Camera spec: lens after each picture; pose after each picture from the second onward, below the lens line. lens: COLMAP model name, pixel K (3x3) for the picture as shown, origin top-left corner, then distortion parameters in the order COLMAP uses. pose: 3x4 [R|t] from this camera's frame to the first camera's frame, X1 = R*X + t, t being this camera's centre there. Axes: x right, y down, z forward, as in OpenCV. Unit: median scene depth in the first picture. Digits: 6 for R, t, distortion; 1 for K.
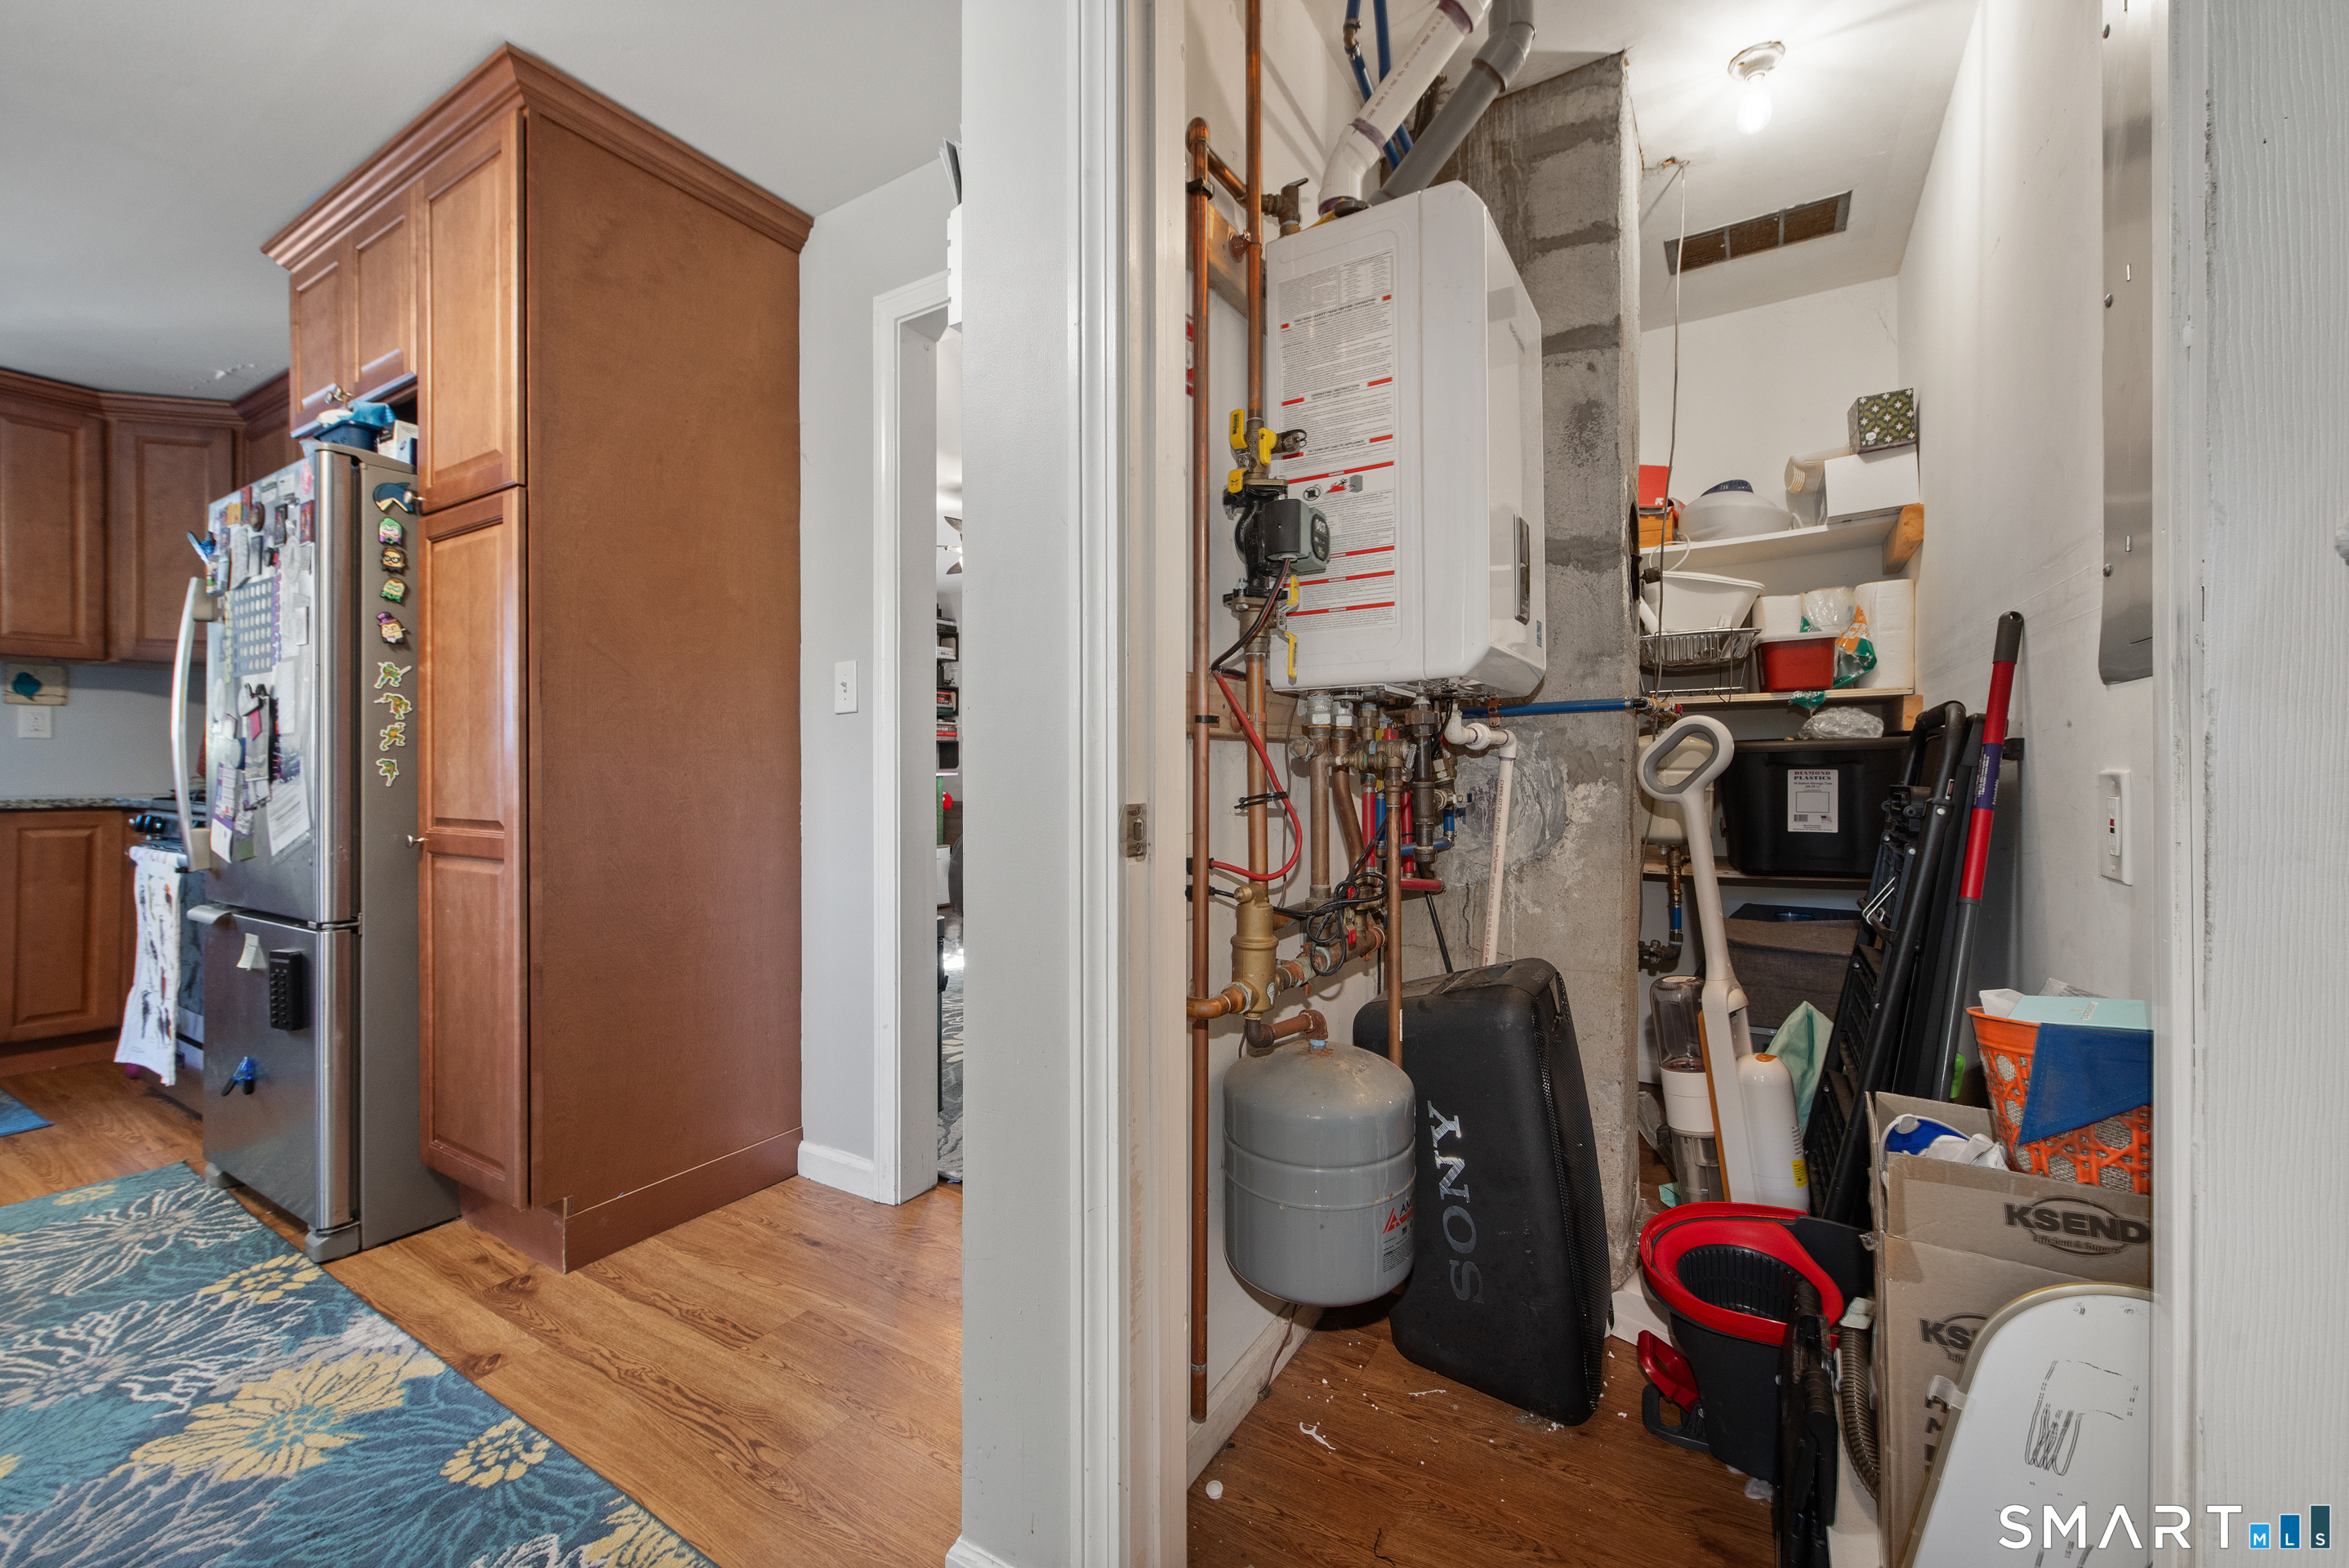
lens RADIAL K [[926.1, 0, 1174.8], [0, 926.1, 776.5], [0, 0, 1]] dist [0.007177, -0.001762]
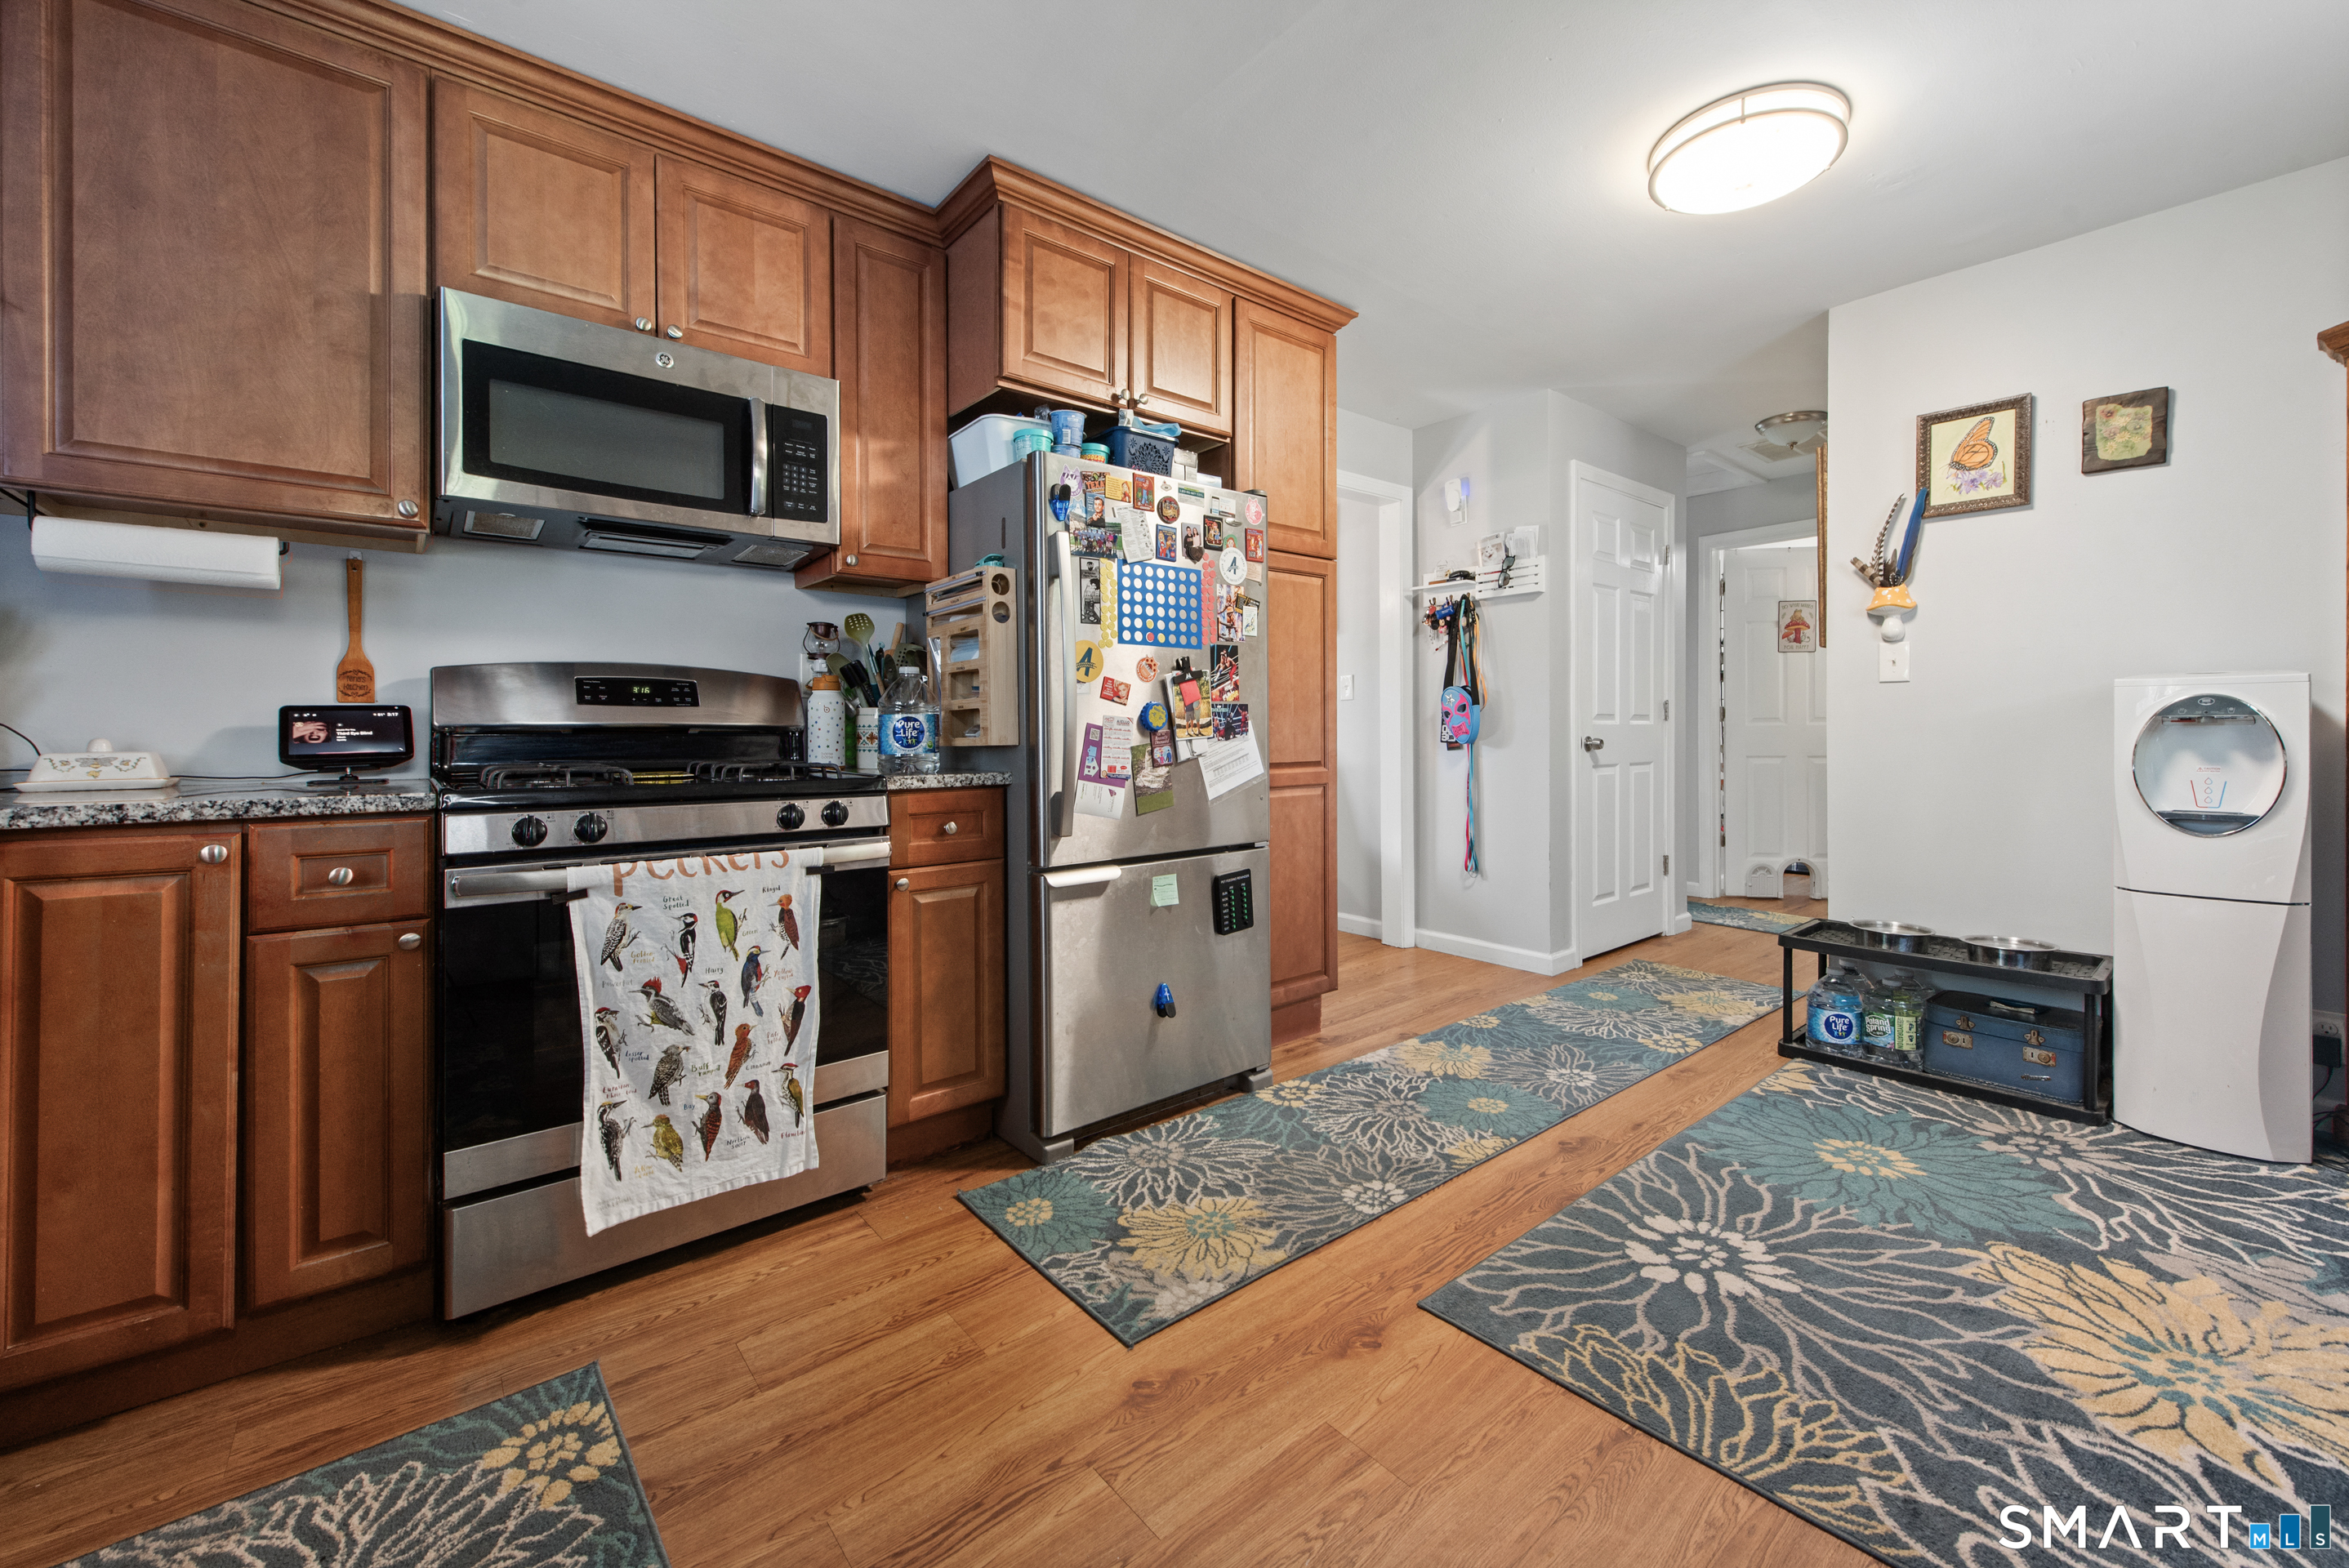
lens RADIAL K [[926.1, 0, 1222.9], [0, 926.1, 736.9], [0, 0, 1]] dist [0.007177, -0.001762]
pose [[0.311060, -0.013555, 0.950294, -2.245719], [0.009774, 0.999891, 0.011064, -0.011723], [-0.950340, 0.005847, 0.311158, 0.638090]]
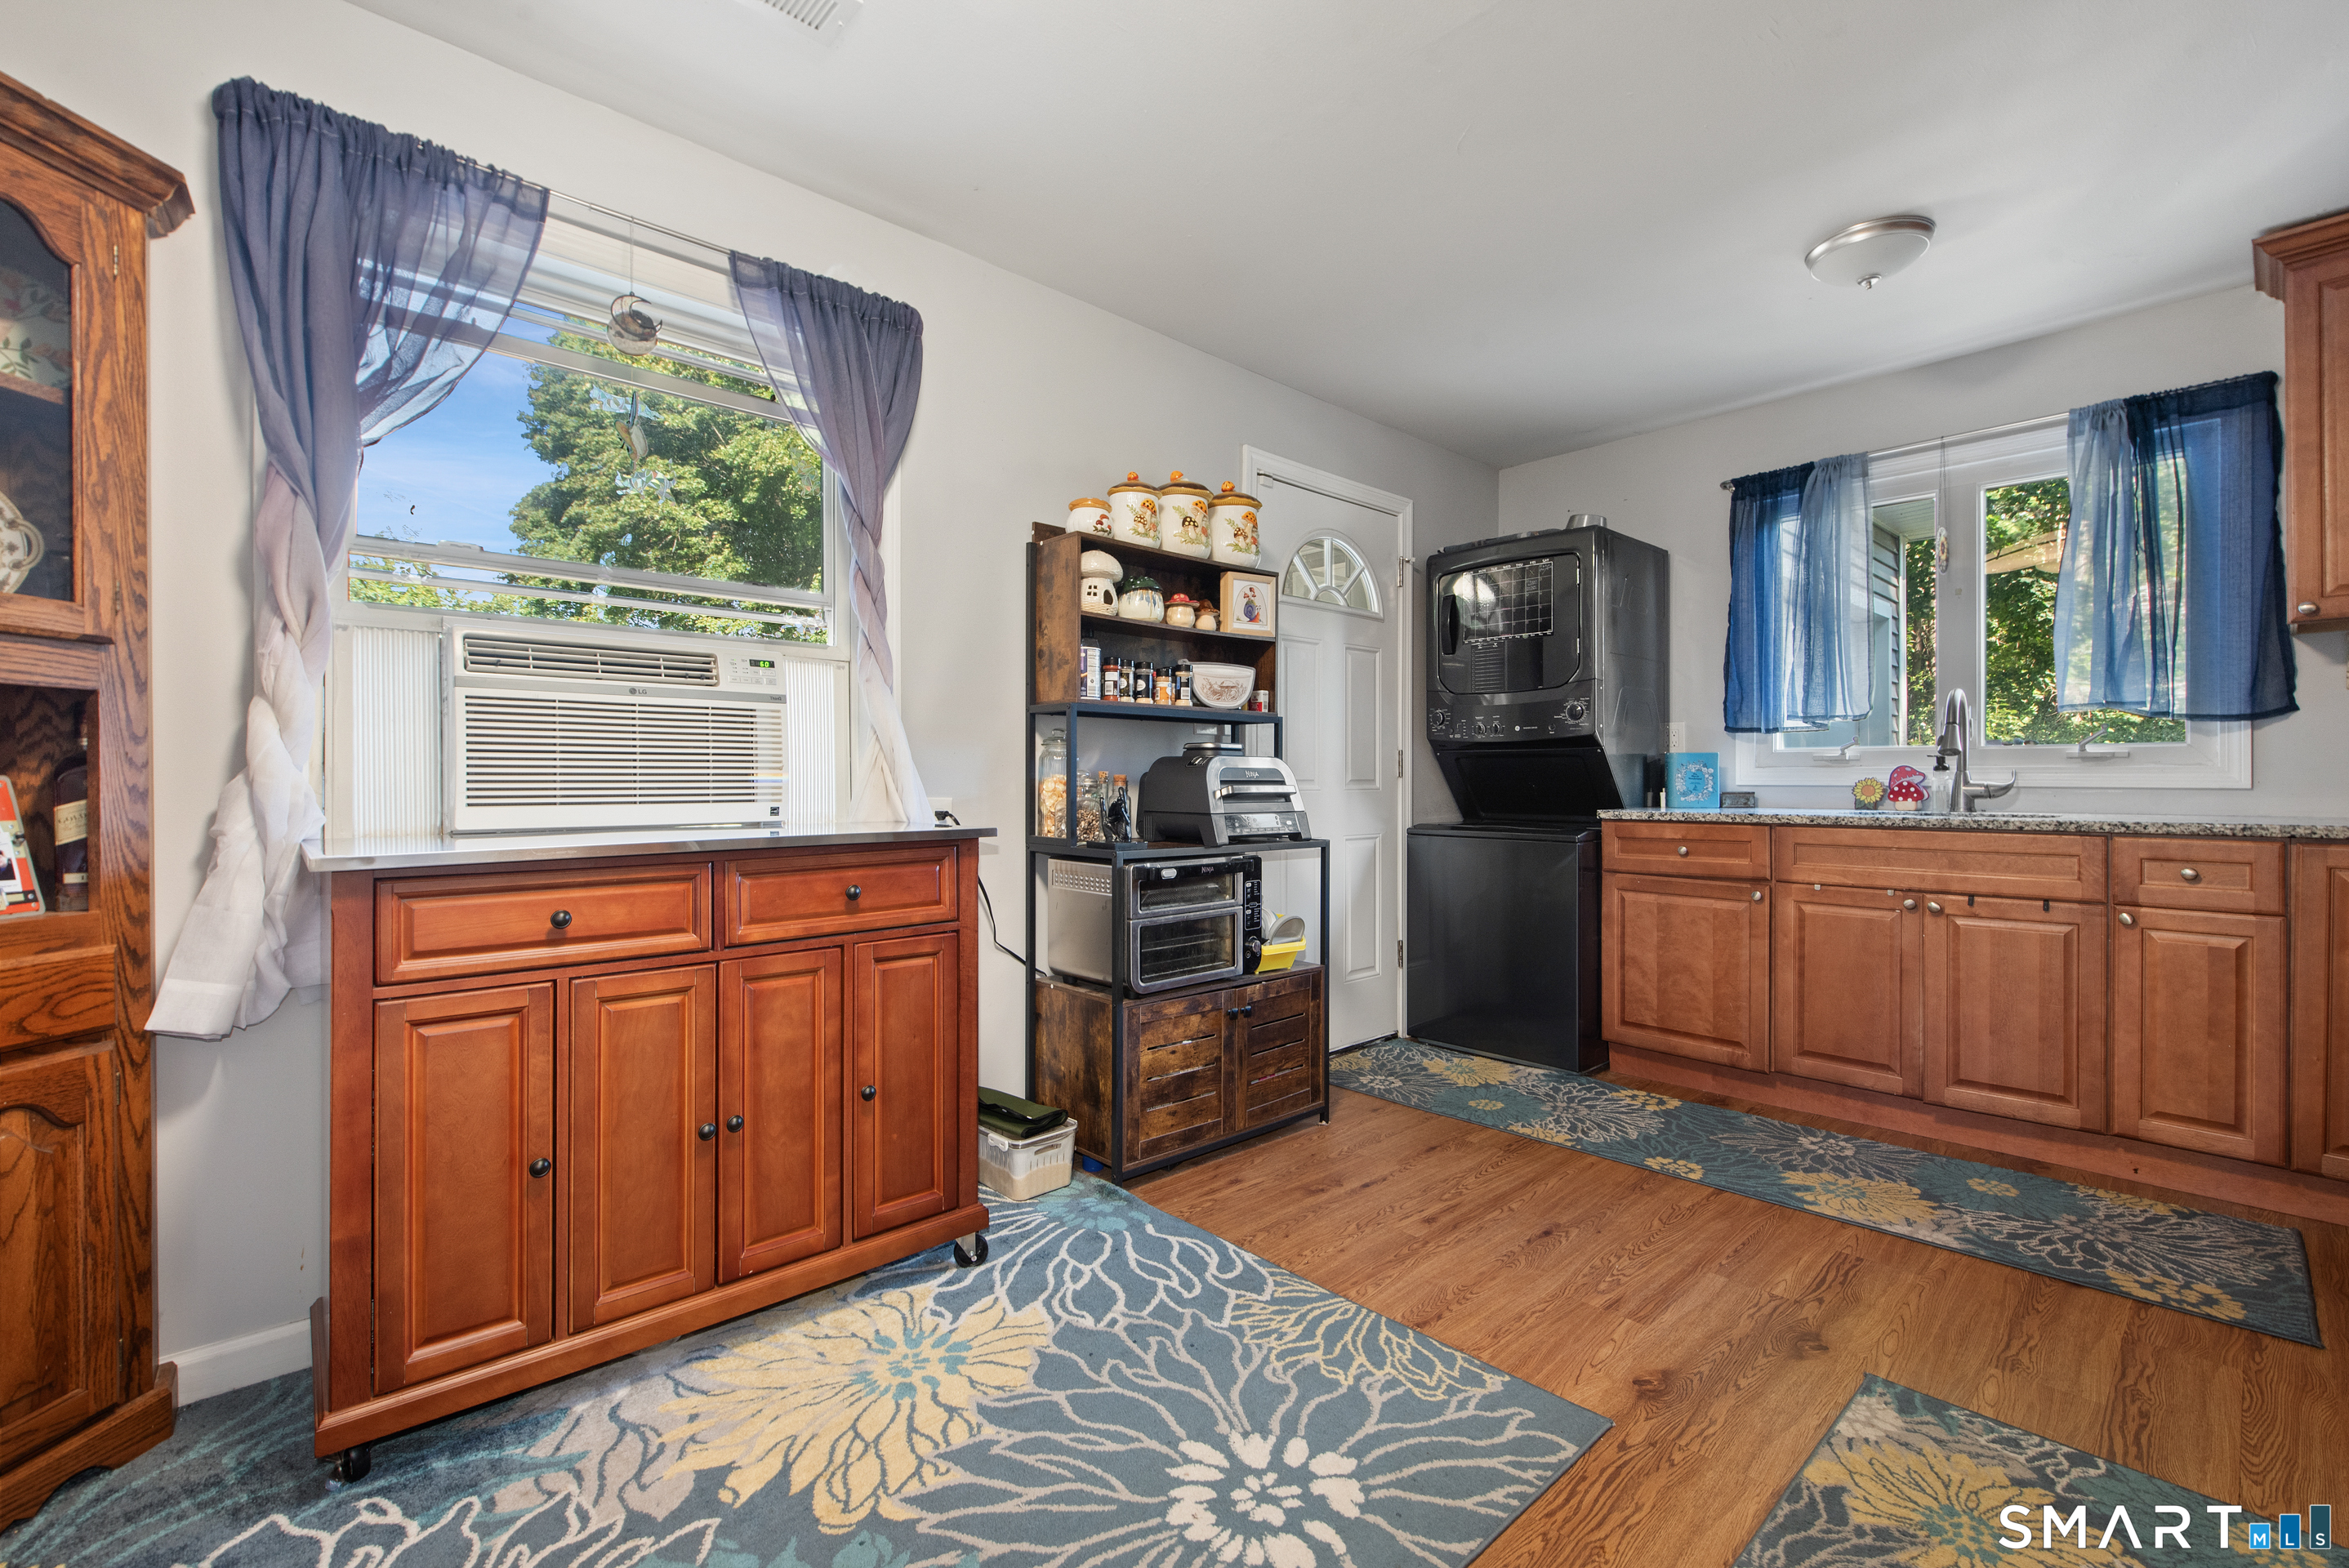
lens RADIAL K [[1016.9, 0, 1215.4], [0, 1016.9, 779.0], [0, 0, 1]] dist [0.010237, -0.000627]
pose [[-0.252448, -0.004770, -0.967599, -0.479247], [-0.002315, 0.999988, -0.004326, -0.006646], [0.967608, 0.001148, -0.252456, 0.630197]]
